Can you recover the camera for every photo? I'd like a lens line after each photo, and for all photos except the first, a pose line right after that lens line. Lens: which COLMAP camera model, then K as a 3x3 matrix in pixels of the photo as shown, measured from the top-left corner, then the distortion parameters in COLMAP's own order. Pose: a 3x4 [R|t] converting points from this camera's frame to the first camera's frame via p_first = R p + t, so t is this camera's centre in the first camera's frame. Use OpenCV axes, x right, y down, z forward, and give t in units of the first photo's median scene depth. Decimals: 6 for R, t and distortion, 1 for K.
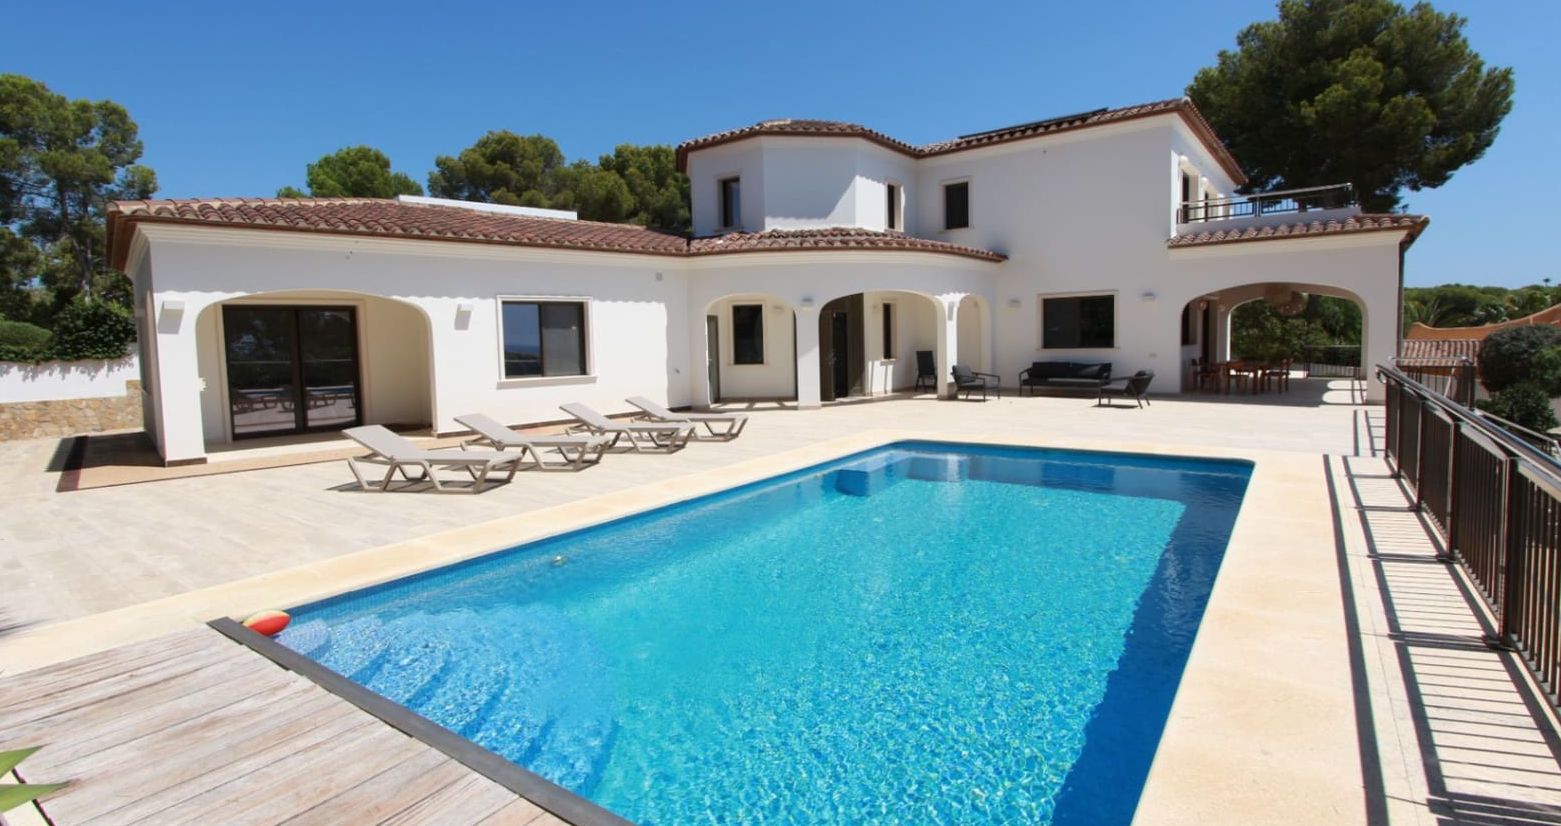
lens RADIAL K [[737.8, 0, 782.5], [0, 737.8, 390.2], [0, 0, 1]] dist [-0.001751, -0.001335]
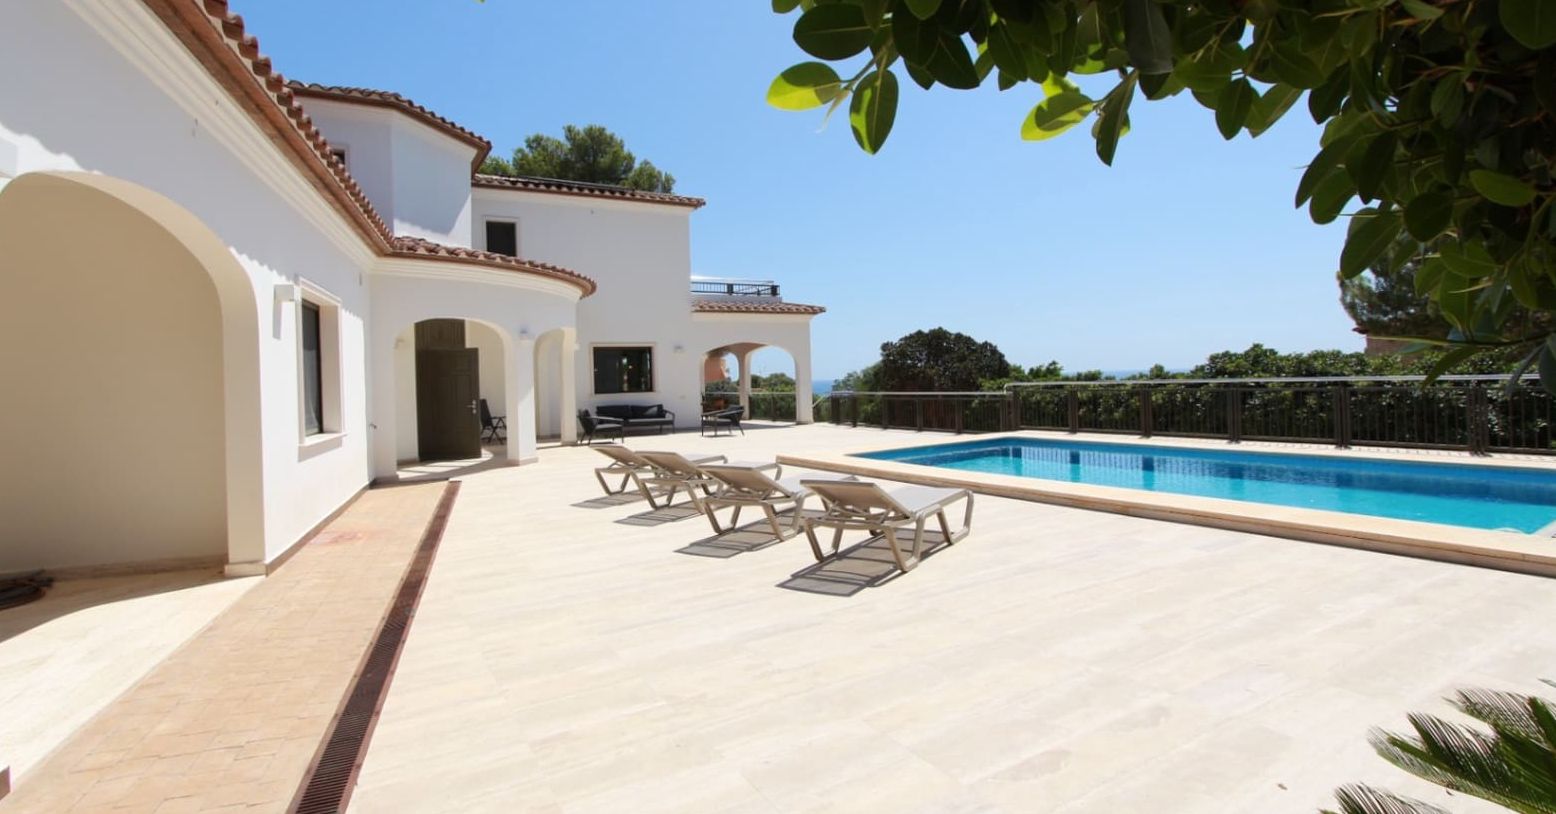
lens RADIAL K [[740.1, 0, 767.5], [0, 740.1, 382.3], [0, 0, 1]] dist [-0.017195, 0.001645]
pose [[0.382450, 0.007427, 0.923946, -0.558756], [0.092052, 0.994687, -0.046099, -0.002612], [-0.919379, 0.102682, 0.379735, 0.394225]]
